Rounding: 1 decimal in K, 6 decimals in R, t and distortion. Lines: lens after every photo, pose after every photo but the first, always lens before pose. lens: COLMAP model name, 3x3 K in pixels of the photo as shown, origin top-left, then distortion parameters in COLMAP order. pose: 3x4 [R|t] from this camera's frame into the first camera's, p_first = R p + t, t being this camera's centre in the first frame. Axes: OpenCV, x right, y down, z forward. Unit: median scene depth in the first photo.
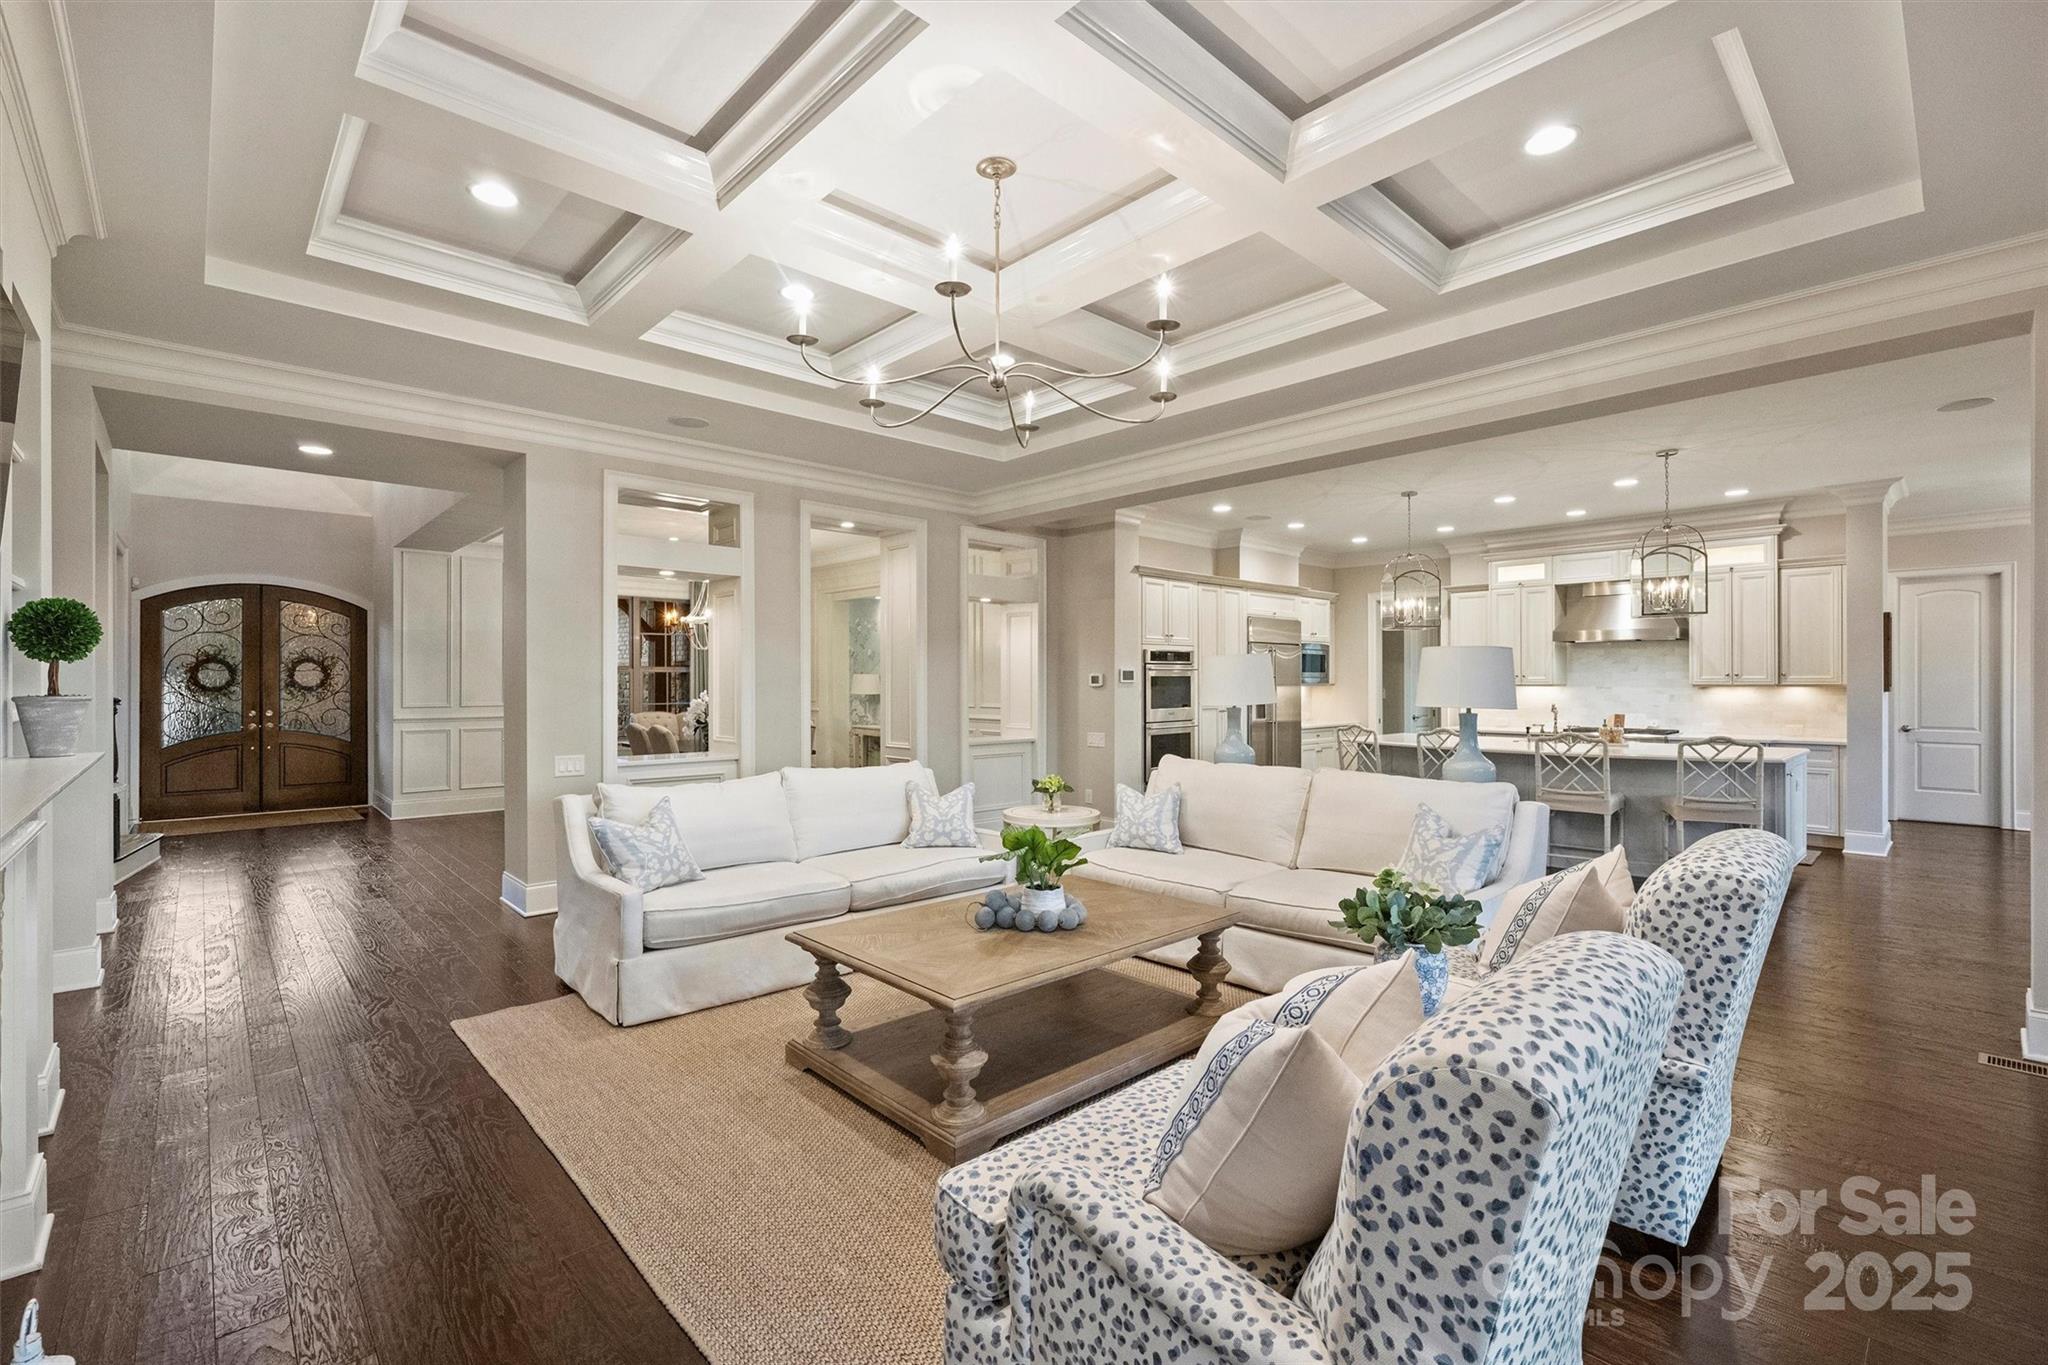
lens RADIAL K [[884.0, 0, 1031.6], [0, 884.0, 680.9], [0, 0, 1]] dist [-0.002703, -0.000017]
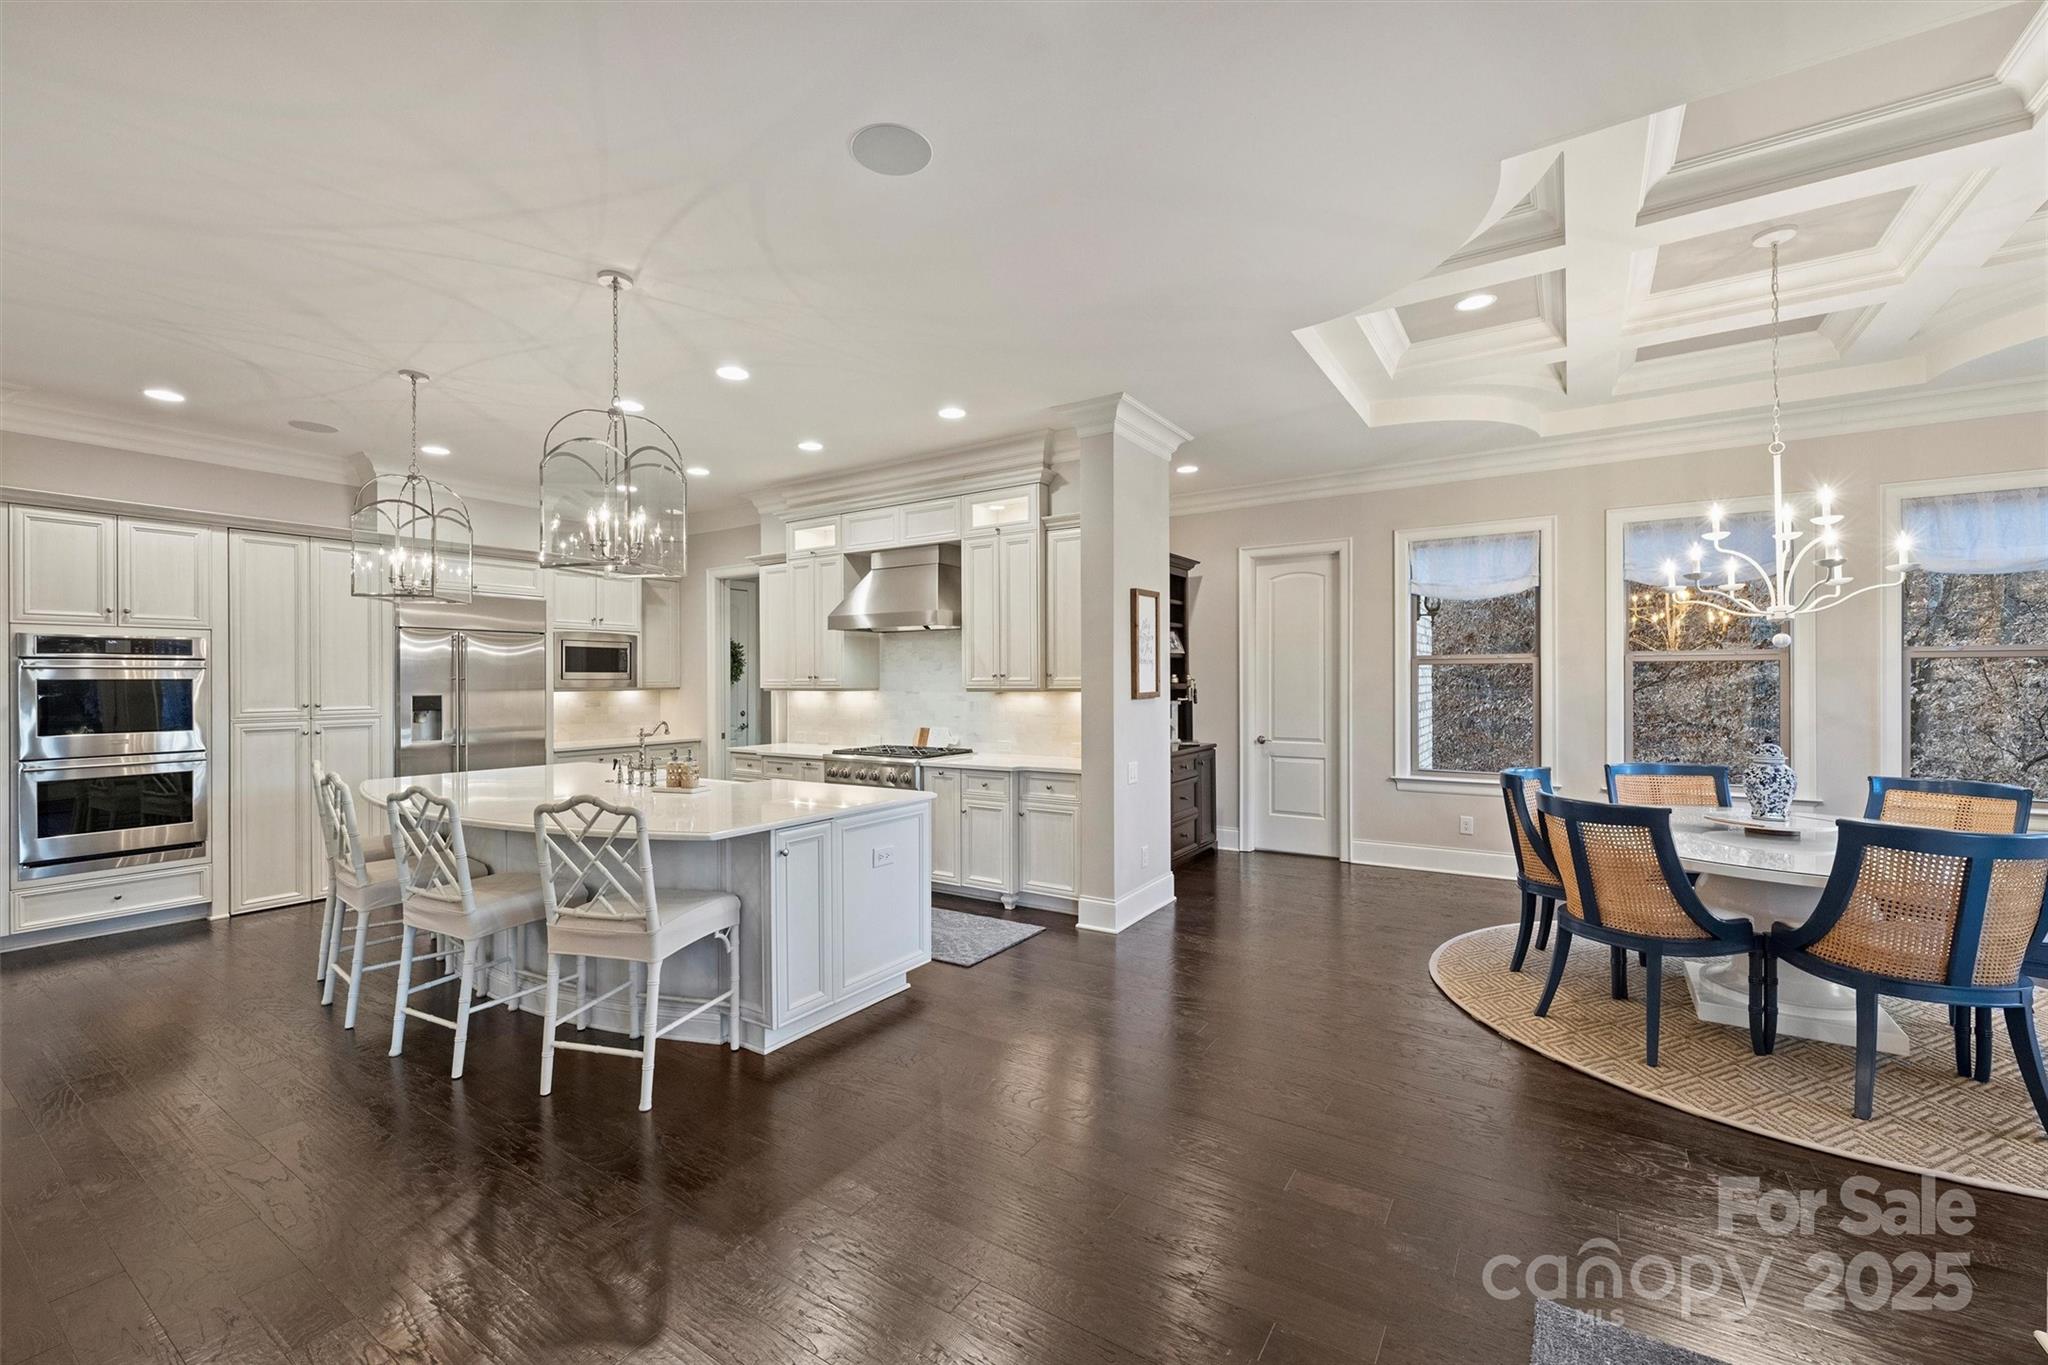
lens RADIAL K [[838.1, 0, 1018.5], [0, 838.1, 680.9], [0, 0, 1]] dist [-0.002133, -0.000441]
pose [[0.970175, -0.003663, 0.242377, 0.615998], [0.003476, 0.999993, 0.001197, -0.003110], [-0.242379, -0.000319, 0.970182, 0.310796]]
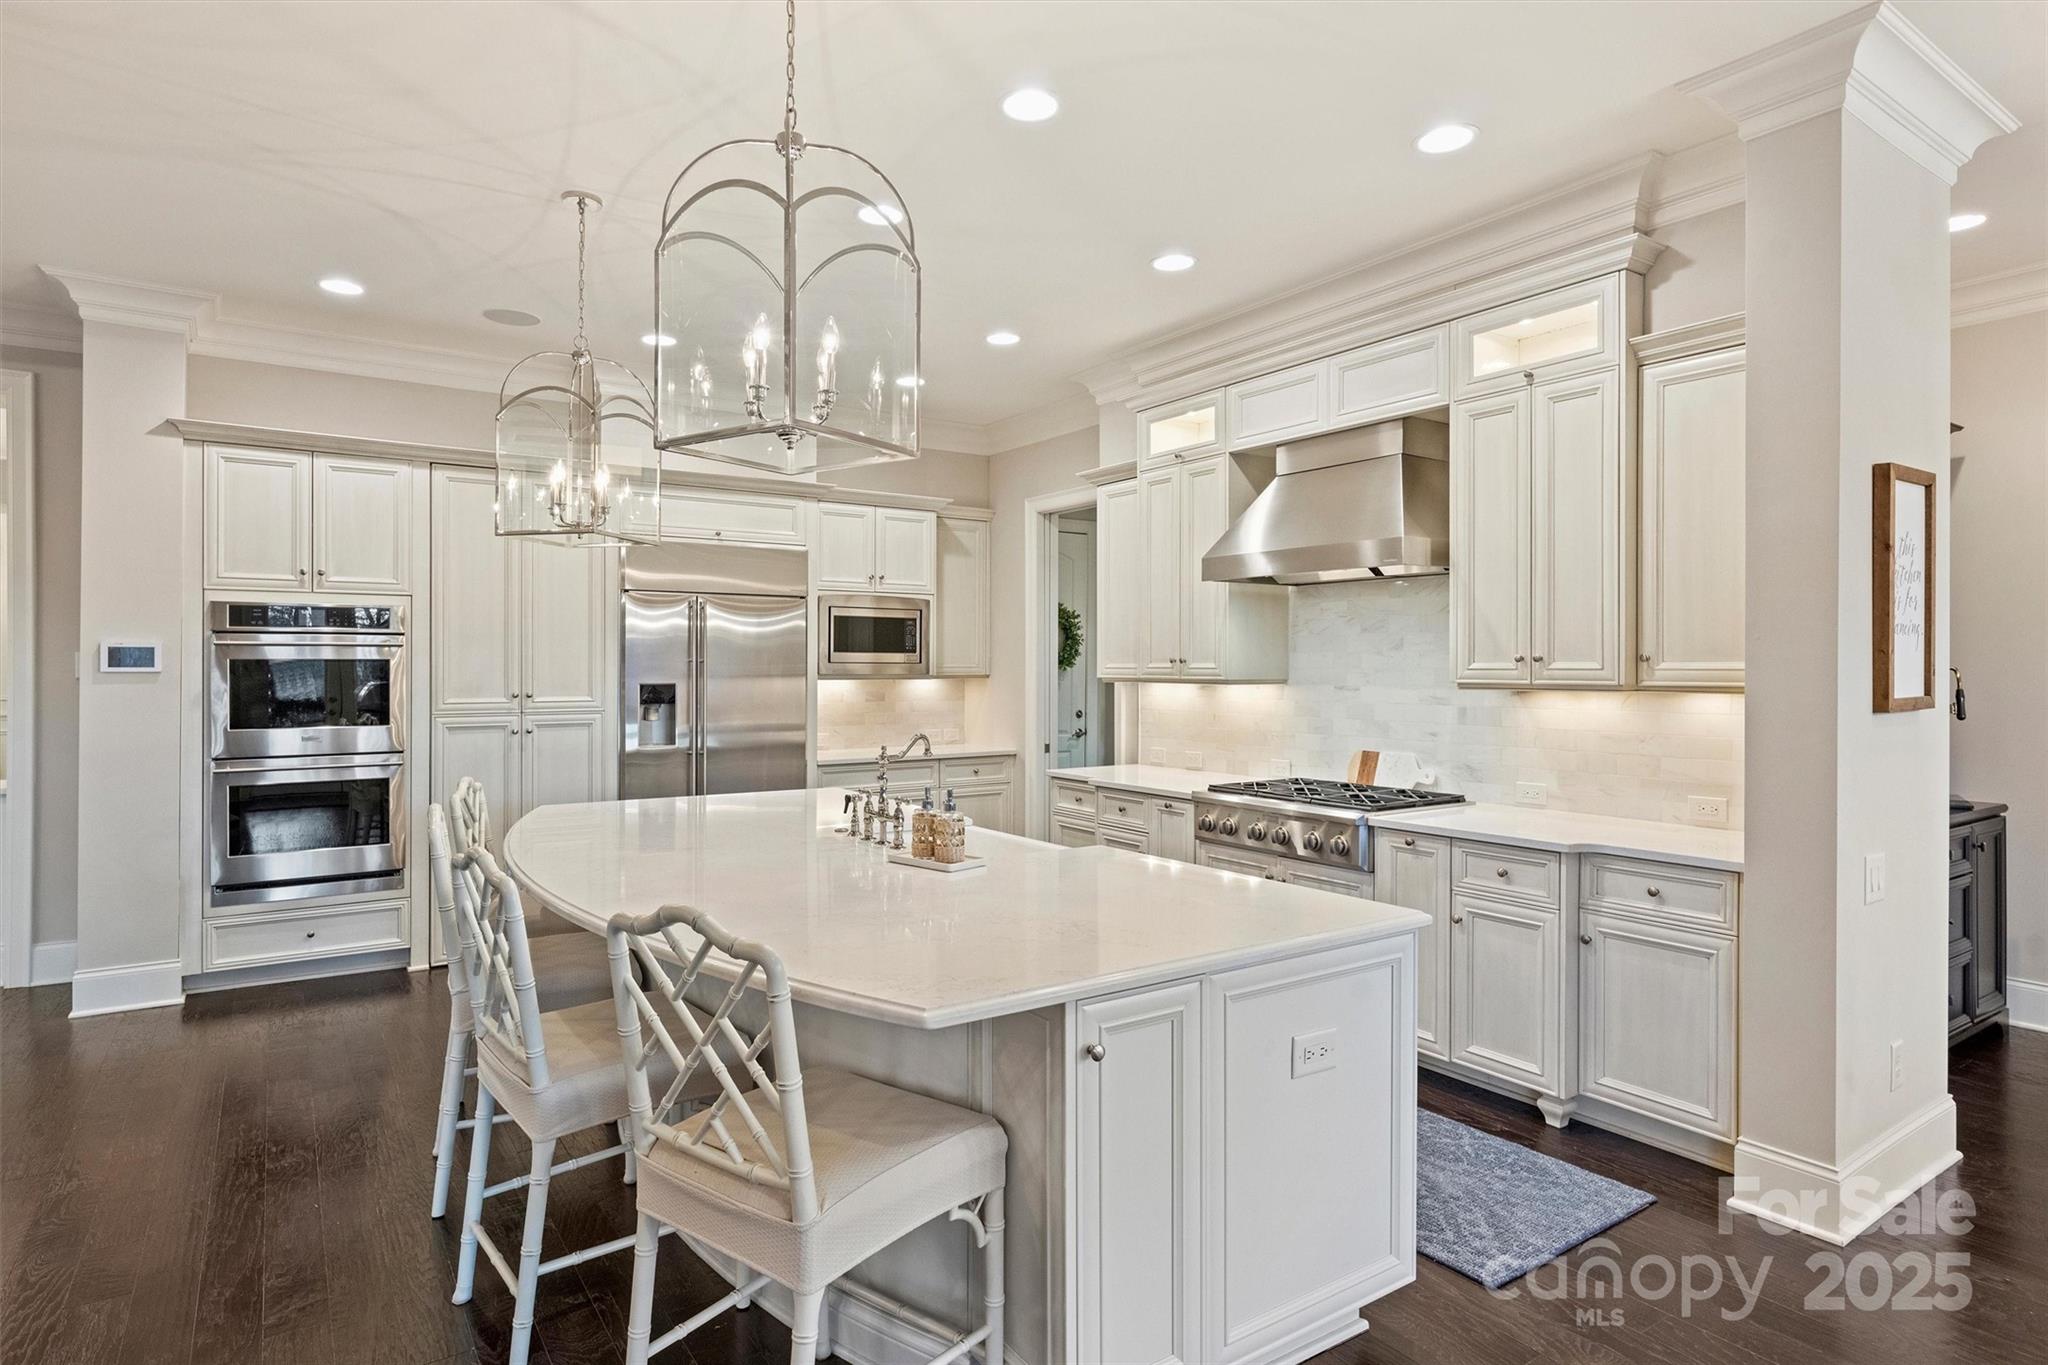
lens RADIAL K [[1099.2, 0, 1010.9], [0, 1099.2, 672.3], [0, 0, 1]] dist [-0.006301, 0.001080]
pose [[0.988318, 0.003596, -0.152364, 0.621243], [-0.002925, 0.999985, 0.004627, -0.002594], [0.152378, -0.004127, 0.988314, 0.484233]]
